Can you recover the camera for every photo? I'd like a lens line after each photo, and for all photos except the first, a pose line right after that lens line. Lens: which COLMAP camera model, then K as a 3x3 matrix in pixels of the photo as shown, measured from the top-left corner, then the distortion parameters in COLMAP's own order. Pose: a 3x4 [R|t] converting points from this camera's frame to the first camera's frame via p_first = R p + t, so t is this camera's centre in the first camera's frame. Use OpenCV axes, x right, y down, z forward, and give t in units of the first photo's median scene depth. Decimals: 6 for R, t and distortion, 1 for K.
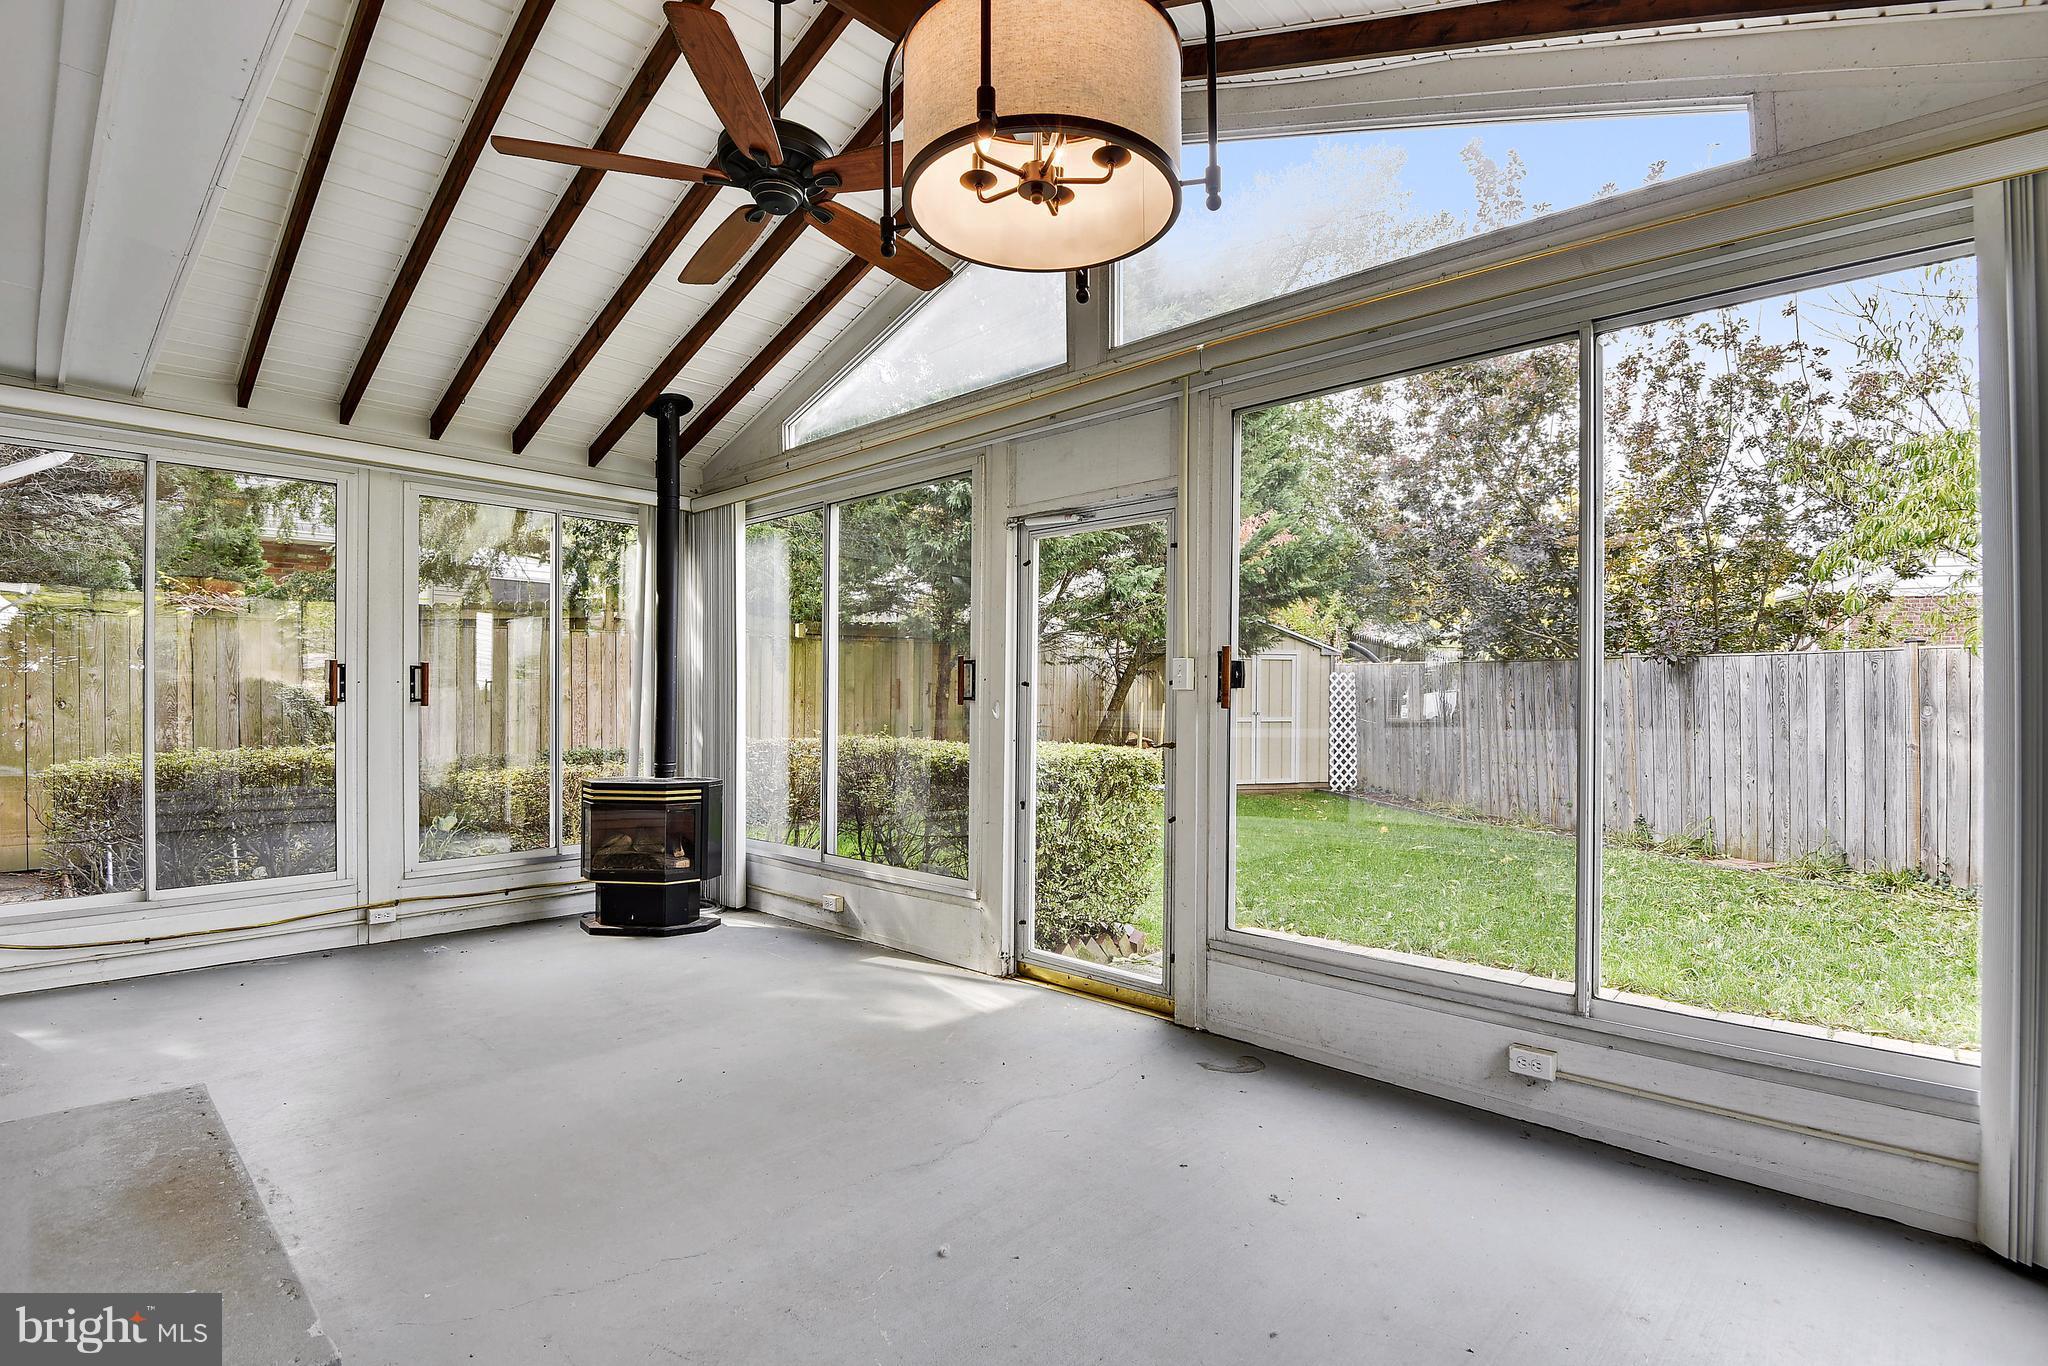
lens RADIAL K [[979.4, 0, 1023.7], [0, 979.4, 702.0], [0, 0, 1]] dist [-0.036200, -0.000561]
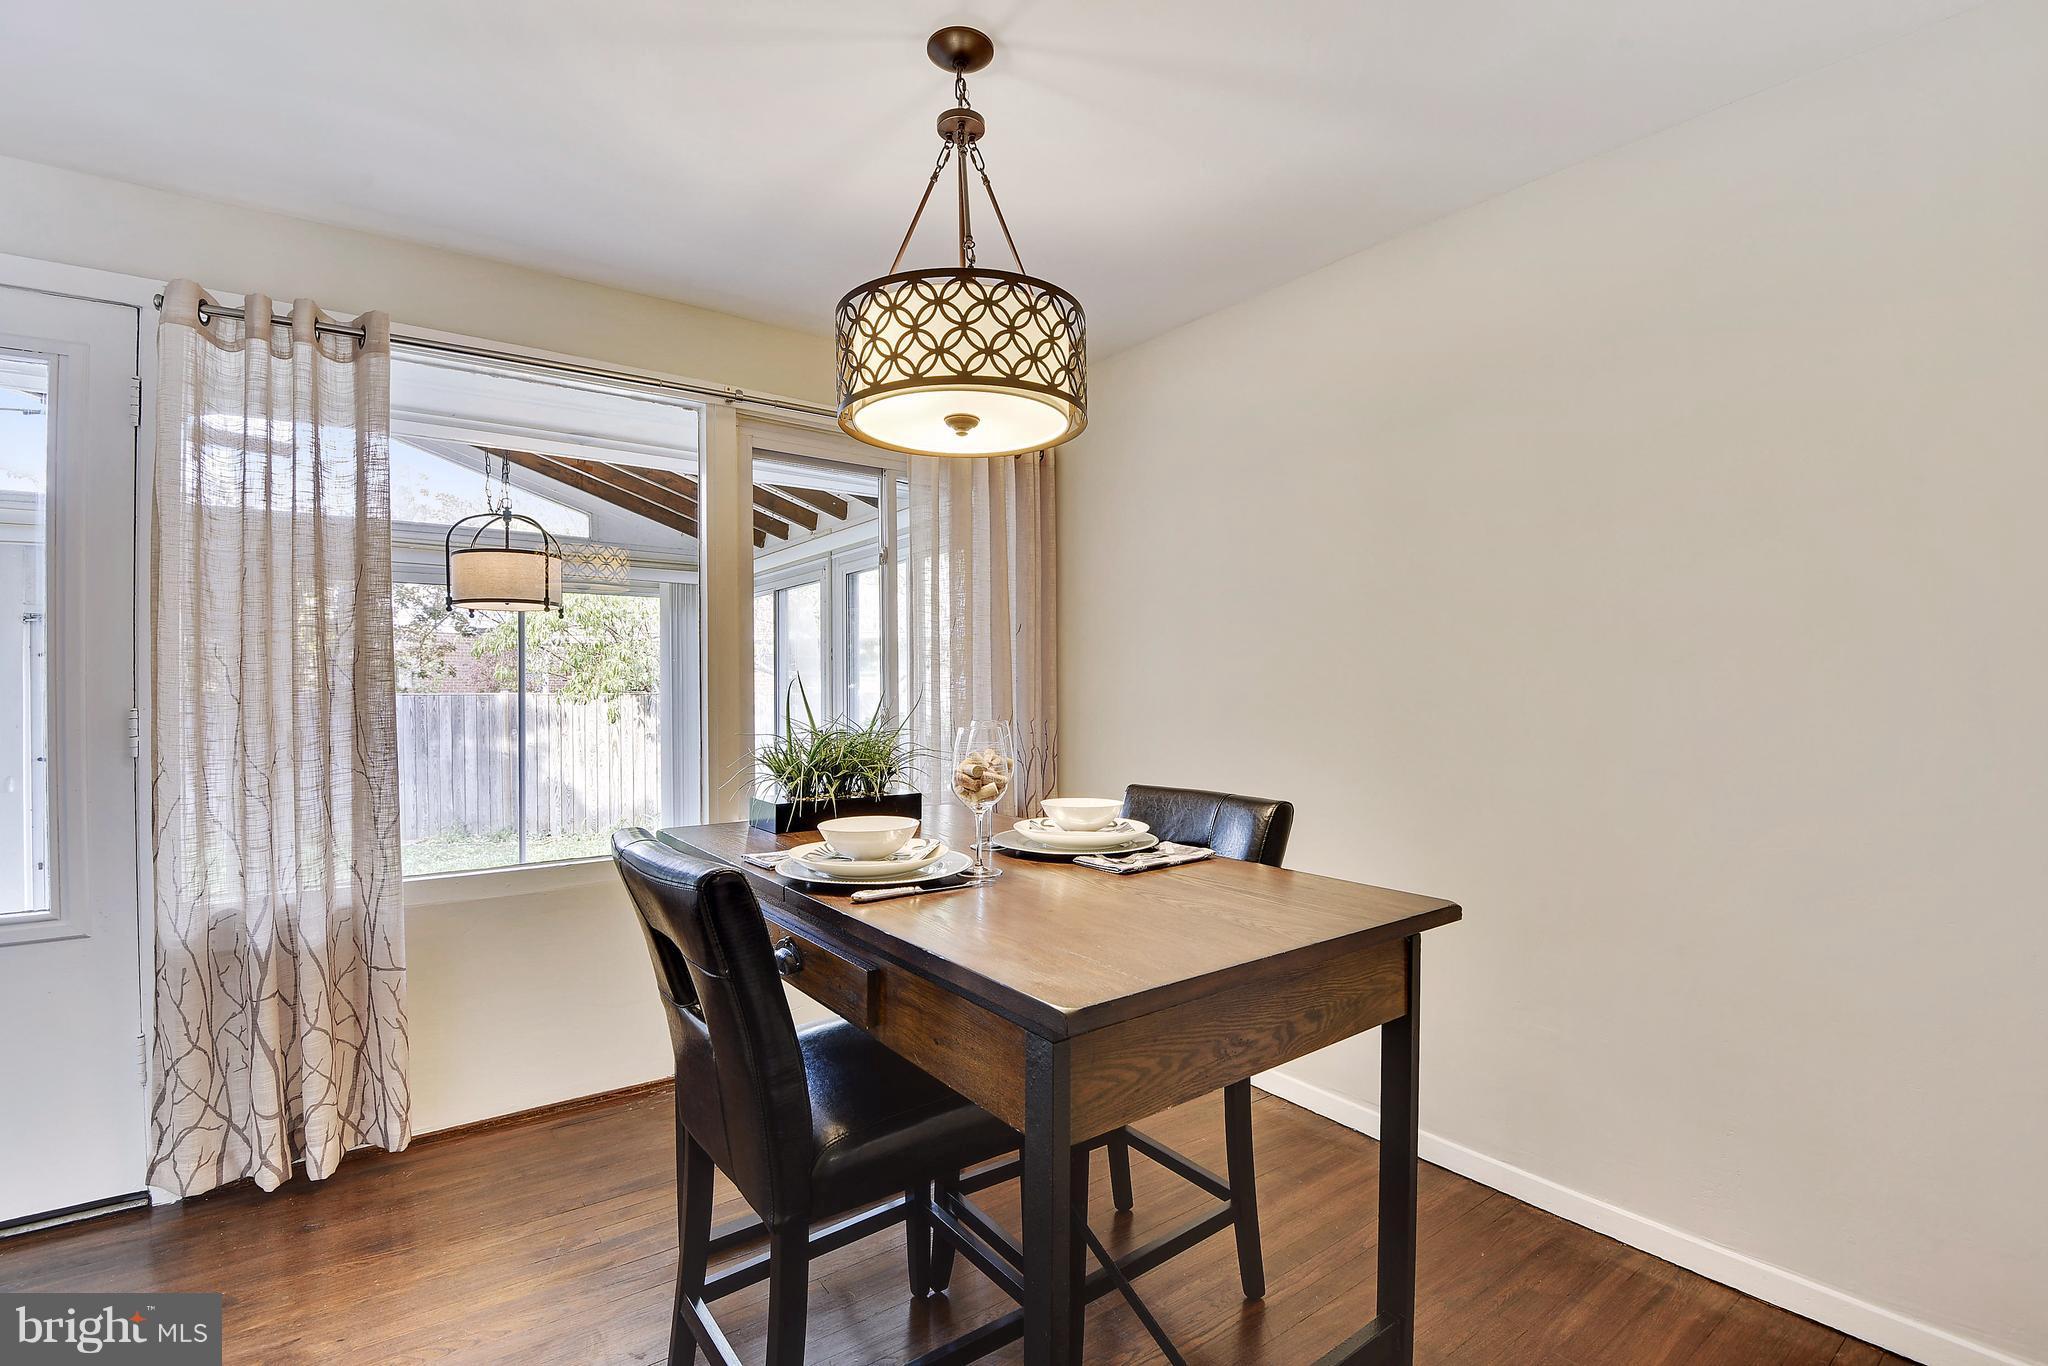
lens RADIAL K [[979.4, 0, 1023.7], [0, 979.4, 702.0], [0, 0, 1]] dist [-0.036200, -0.000561]
pose [[0.200022, -0.011778, 0.979721, -0.479772], [0.004780, 0.999928, 0.011045, -0.052545], [-0.979780, 0.002474, 0.200064, -0.200458]]
